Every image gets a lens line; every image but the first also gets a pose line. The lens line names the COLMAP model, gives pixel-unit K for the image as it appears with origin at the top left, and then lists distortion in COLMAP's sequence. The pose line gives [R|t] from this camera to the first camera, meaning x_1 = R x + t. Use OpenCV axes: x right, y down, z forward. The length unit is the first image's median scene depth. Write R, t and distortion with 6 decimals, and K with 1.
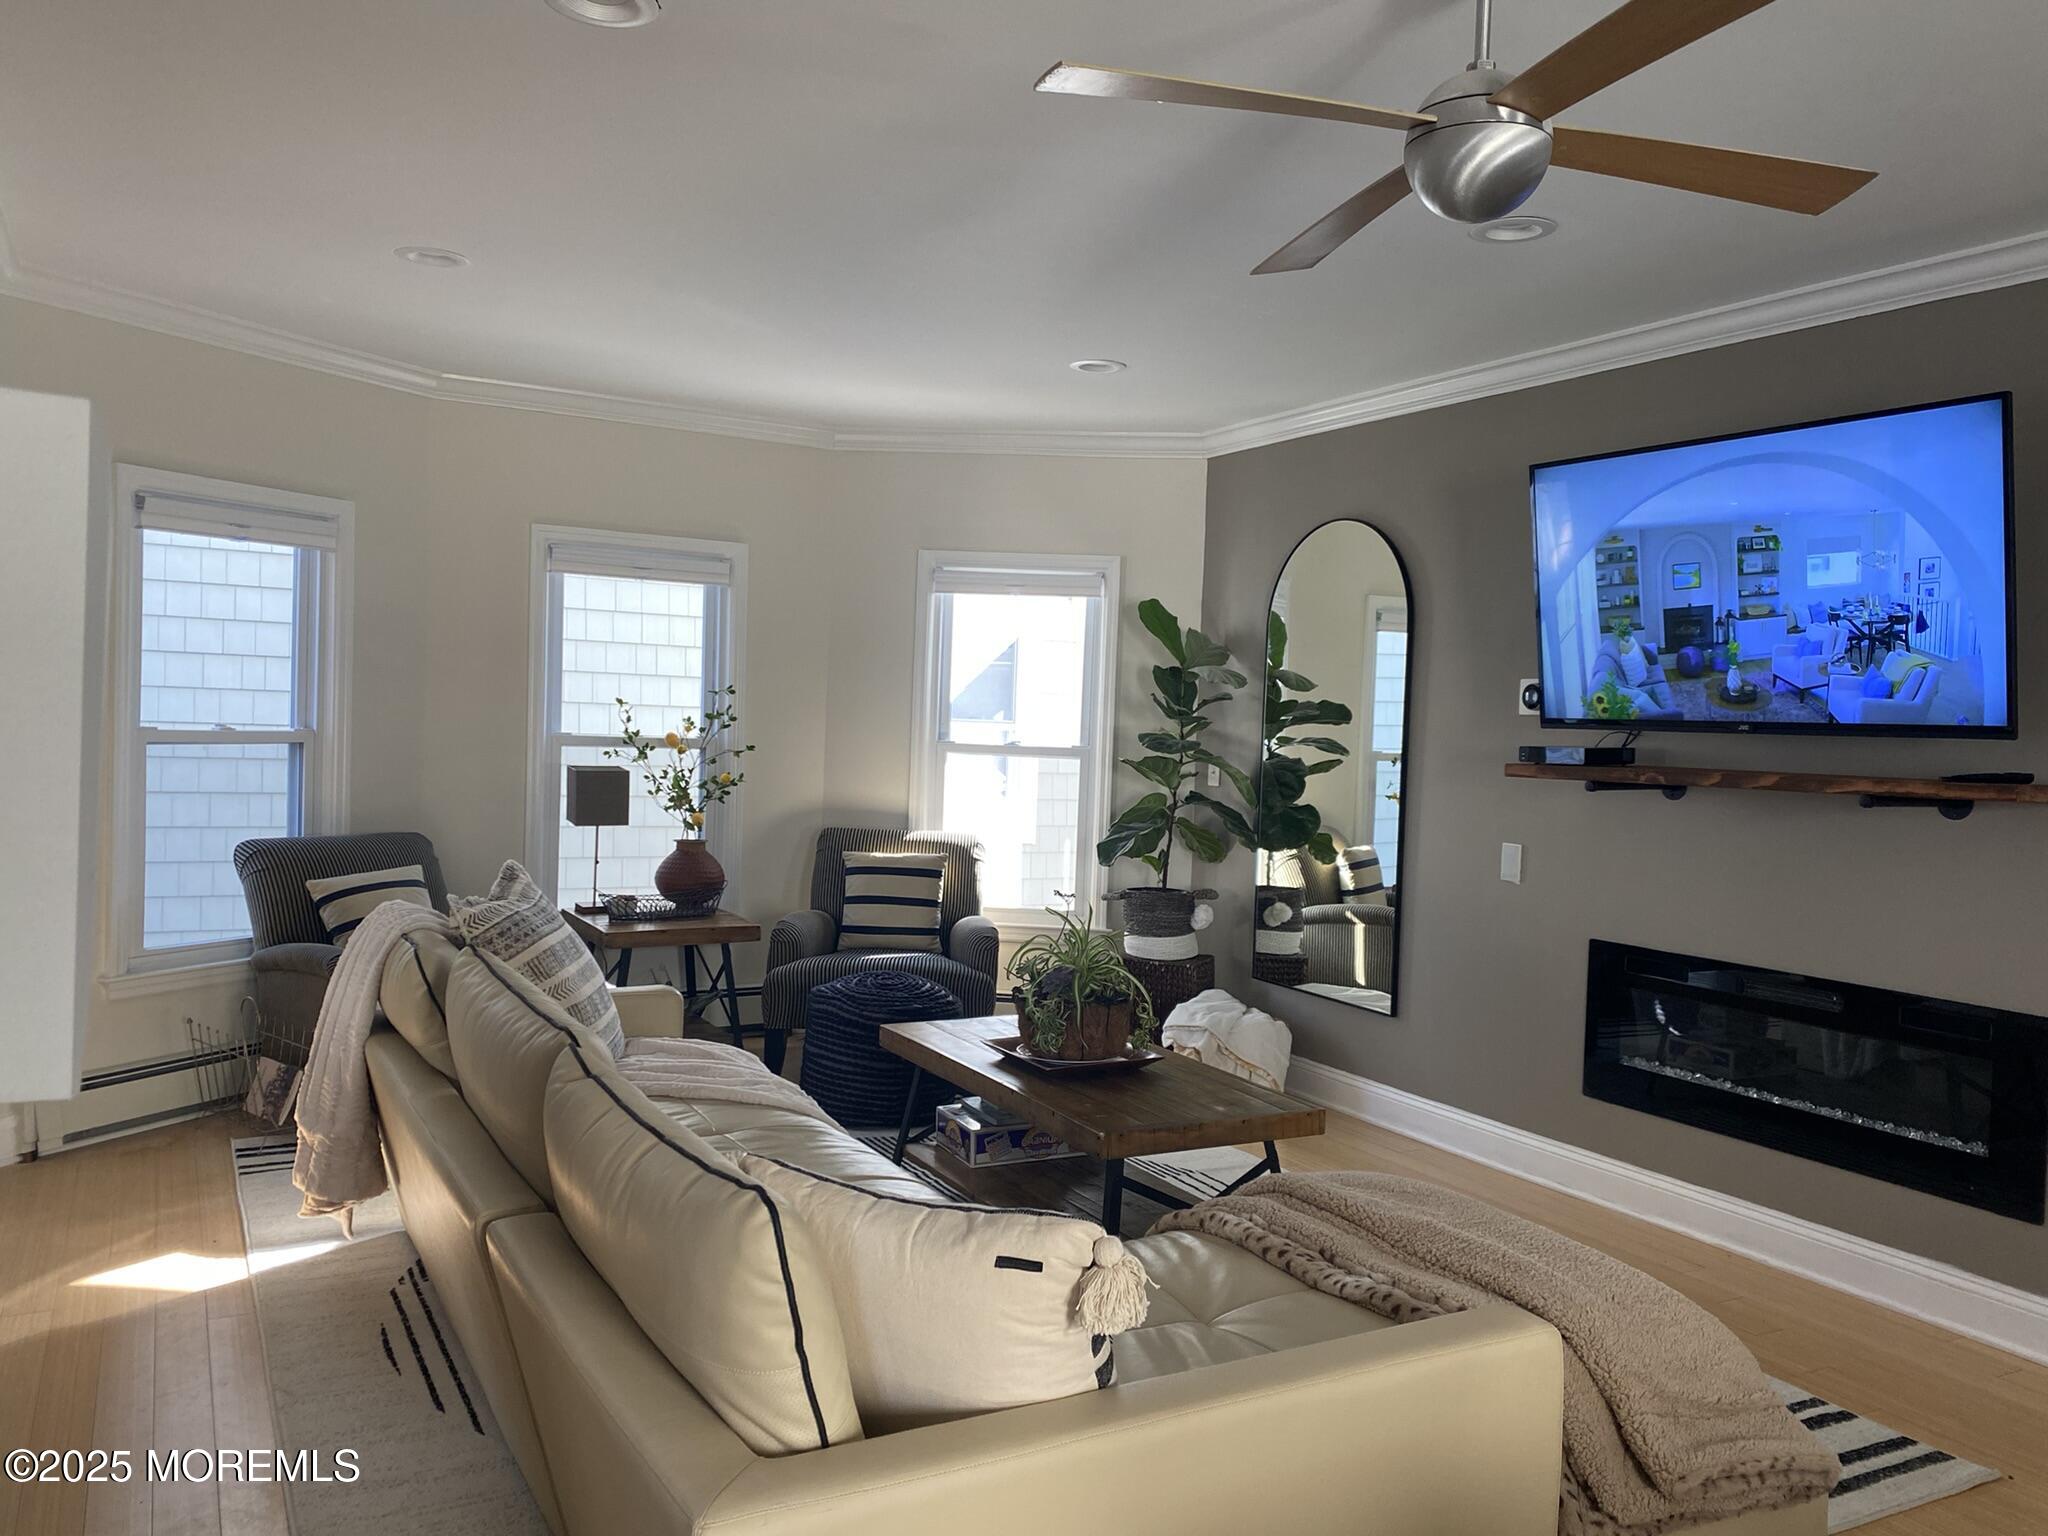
lens RADIAL K [[1570.1, 0, 1014.5], [0, 1570.1, 773.1], [0, 0, 1]] dist [0.100873, -0.217540]
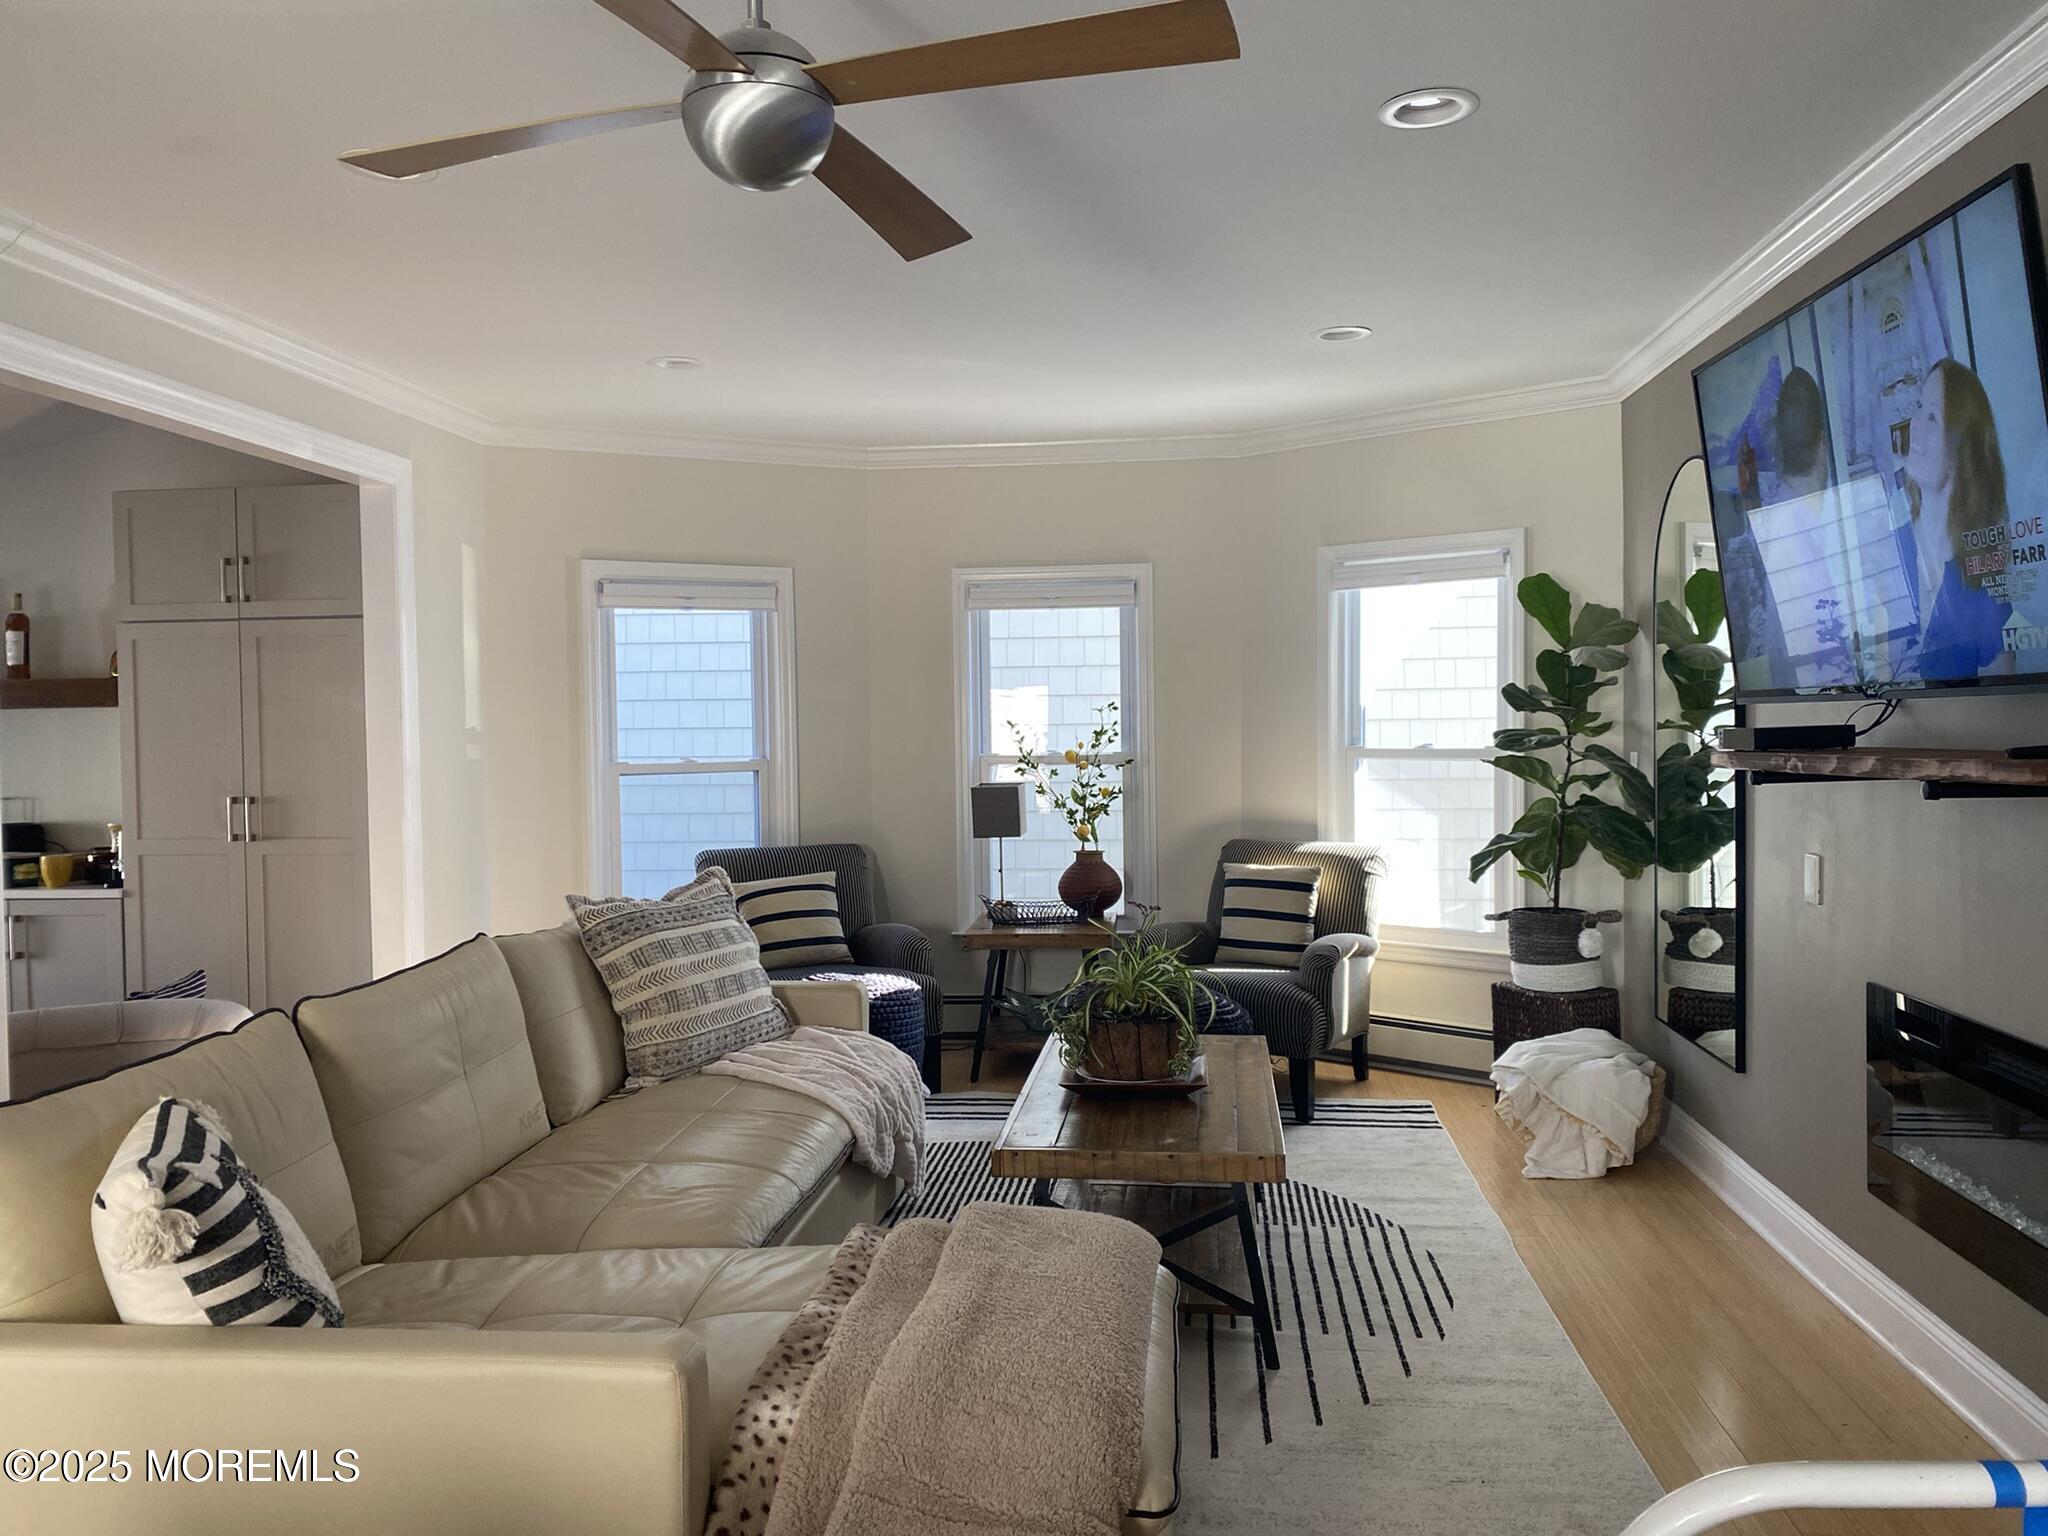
lens RADIAL K [[1570.1, 0, 1014.5], [0, 1570.1, 773.1], [0, 0, 1]] dist [0.100873, -0.217540]
pose [[0.810441, -0.028914, -0.585106, 0.366569], [0.023276, 0.999582, -0.017156, 0.007265], [0.585357, 0.000285, 0.810776, 0.122959]]
